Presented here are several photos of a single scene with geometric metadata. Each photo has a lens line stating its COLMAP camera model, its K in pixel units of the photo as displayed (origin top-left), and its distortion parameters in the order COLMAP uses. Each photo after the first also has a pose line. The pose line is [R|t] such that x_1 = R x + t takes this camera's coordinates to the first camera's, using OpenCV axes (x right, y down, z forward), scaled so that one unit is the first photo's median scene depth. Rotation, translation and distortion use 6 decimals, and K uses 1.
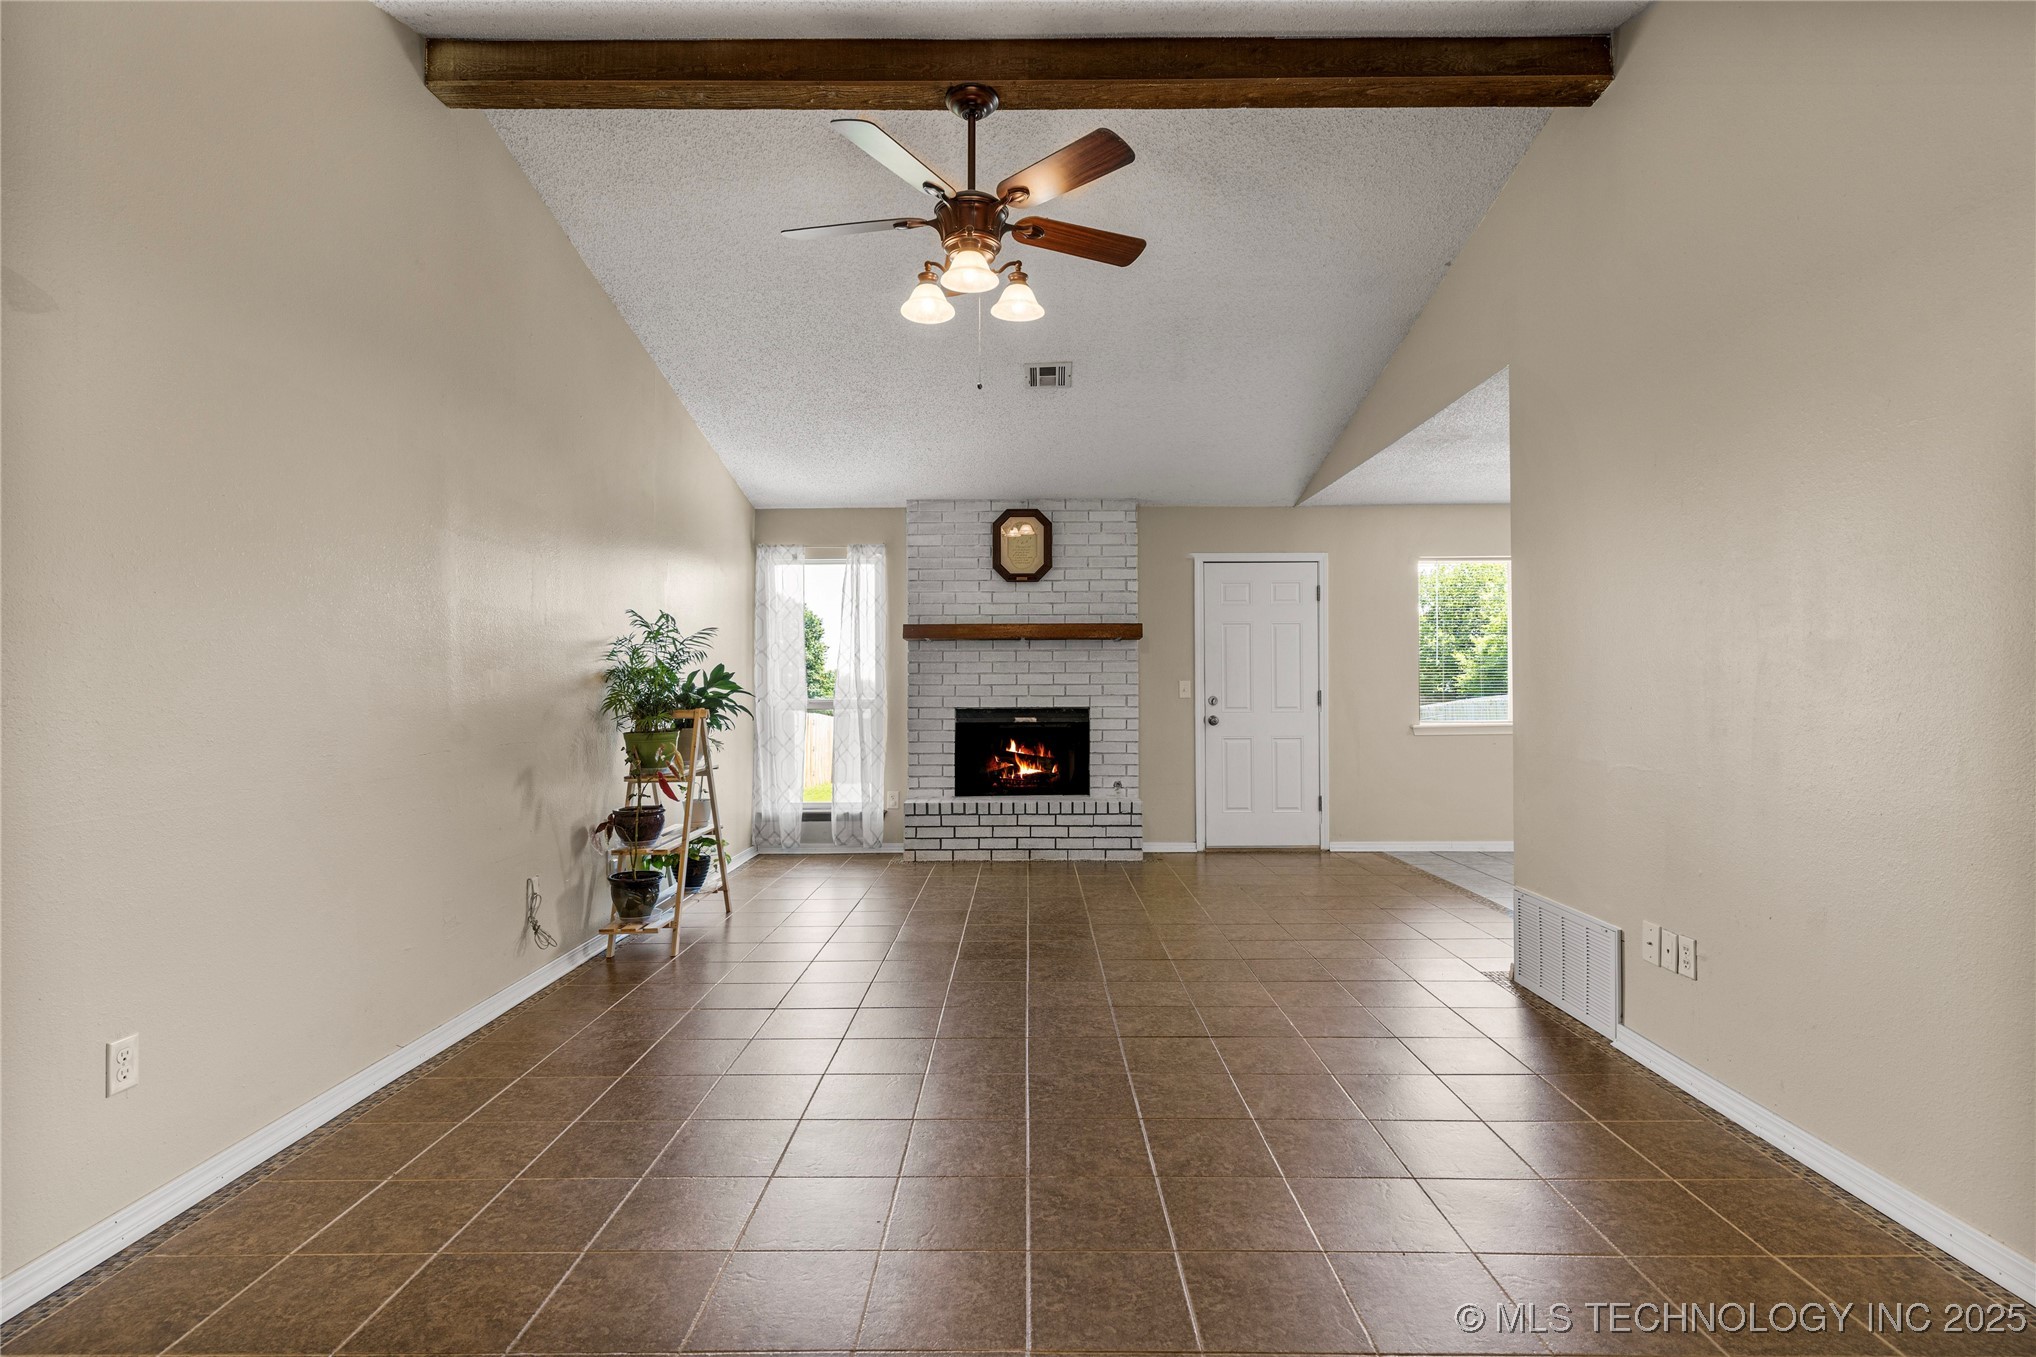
lens RADIAL K [[979.1, 0, 1020.5], [0, 979.1, 677.6], [0, 0, 1]] dist [0.000370, -0.000008]
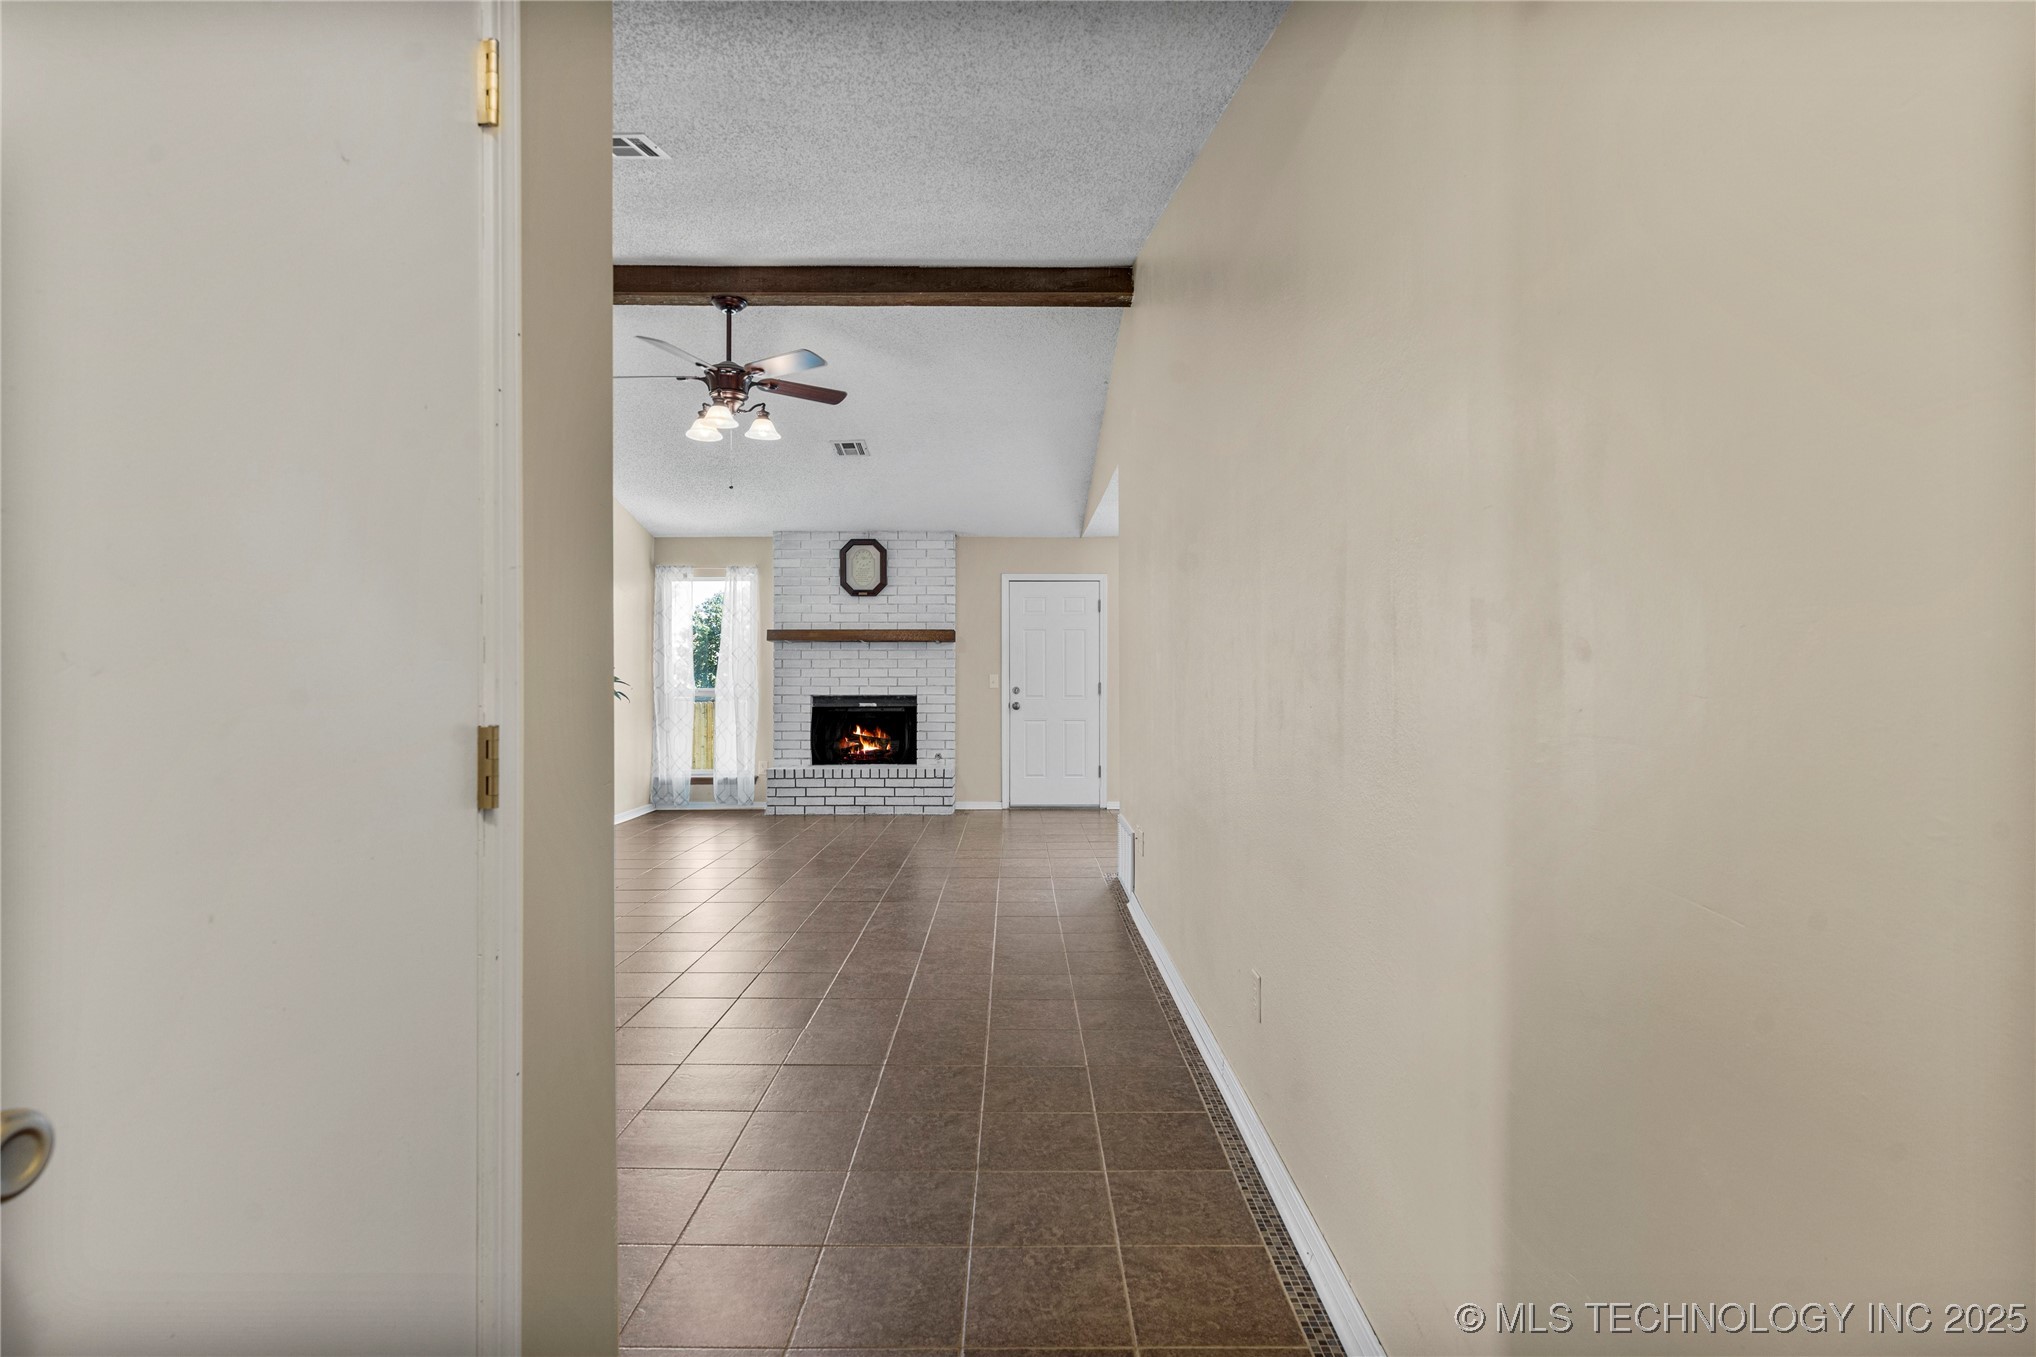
lens RADIAL K [[979.1, 0, 1015.0], [0, 979.1, 680.5], [0, 0, 1]] dist [0.000370, -0.000008]
pose [[0.999971, 0.003632, 0.006746, 0.190268], [-0.003708, 0.999929, 0.011300, -0.003611], [-0.006704, -0.011325, 0.999913, -0.272704]]
